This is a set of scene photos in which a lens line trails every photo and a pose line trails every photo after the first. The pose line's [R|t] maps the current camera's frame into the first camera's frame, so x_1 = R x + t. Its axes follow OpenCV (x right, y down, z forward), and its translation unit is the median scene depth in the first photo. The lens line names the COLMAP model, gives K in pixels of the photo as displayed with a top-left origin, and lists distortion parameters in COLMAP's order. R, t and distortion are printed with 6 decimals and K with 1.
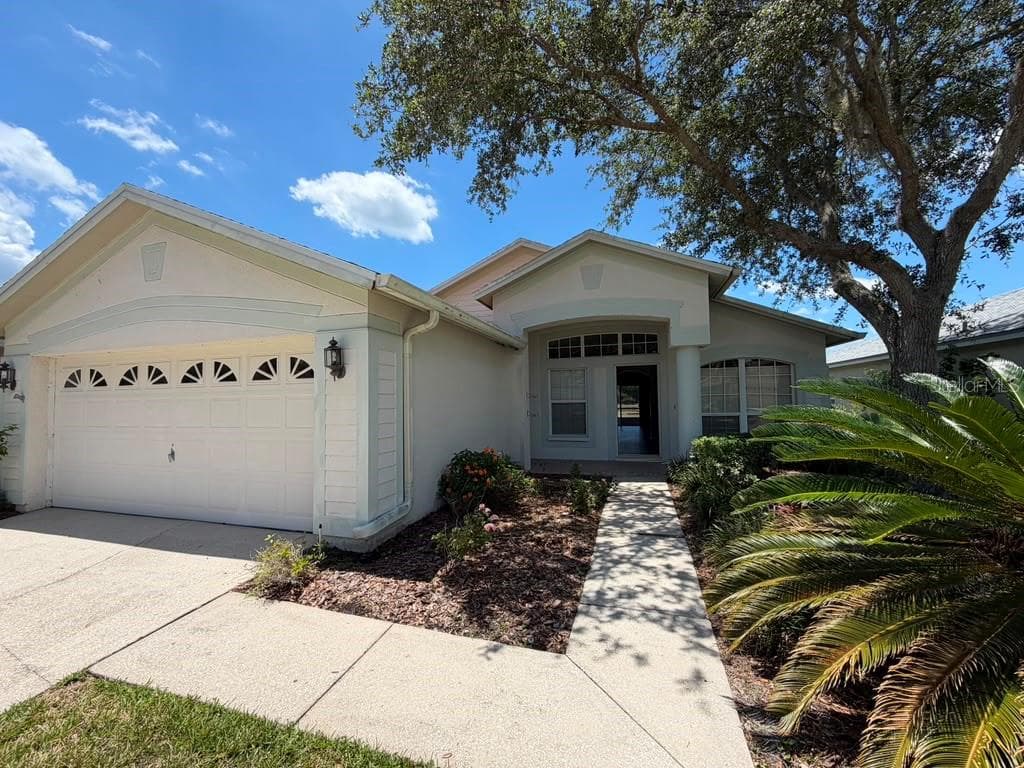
lens RADIAL K [[409.2, 0, 510.2], [0, 409.2, 383.9], [0, 0, 1]] dist [0.000818, -0.000181]
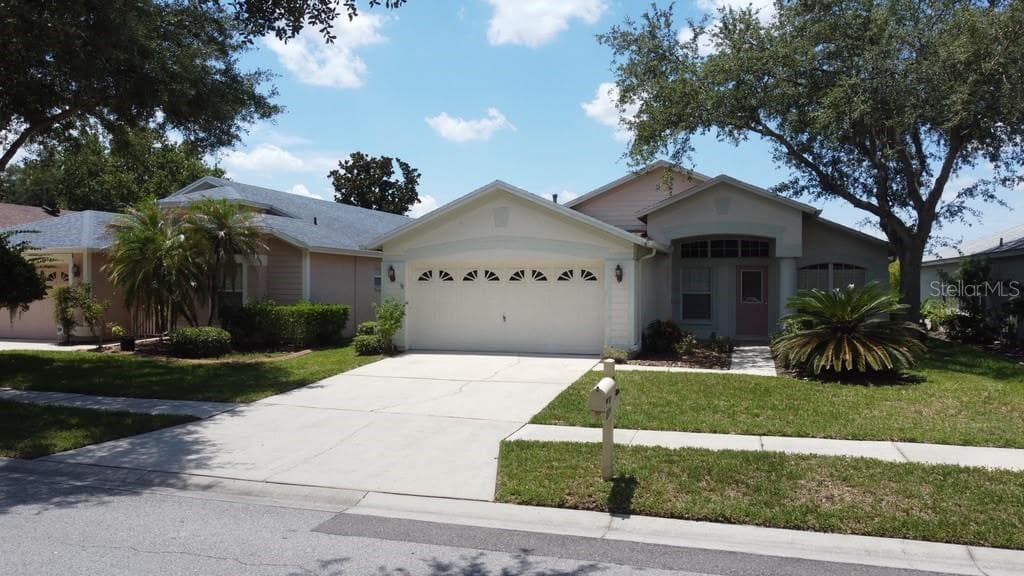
lens RADIAL K [[770.4, 0, 512.0], [0, 770.4, 288.0], [0, 0, 1]] dist [-0.003056, -0.001543]
pose [[0.999850, 0.016756, 0.004328, -0.606776], [-0.016930, 0.998896, 0.043818, -0.091575], [-0.003589, -0.043884, 0.999030, -1.894031]]
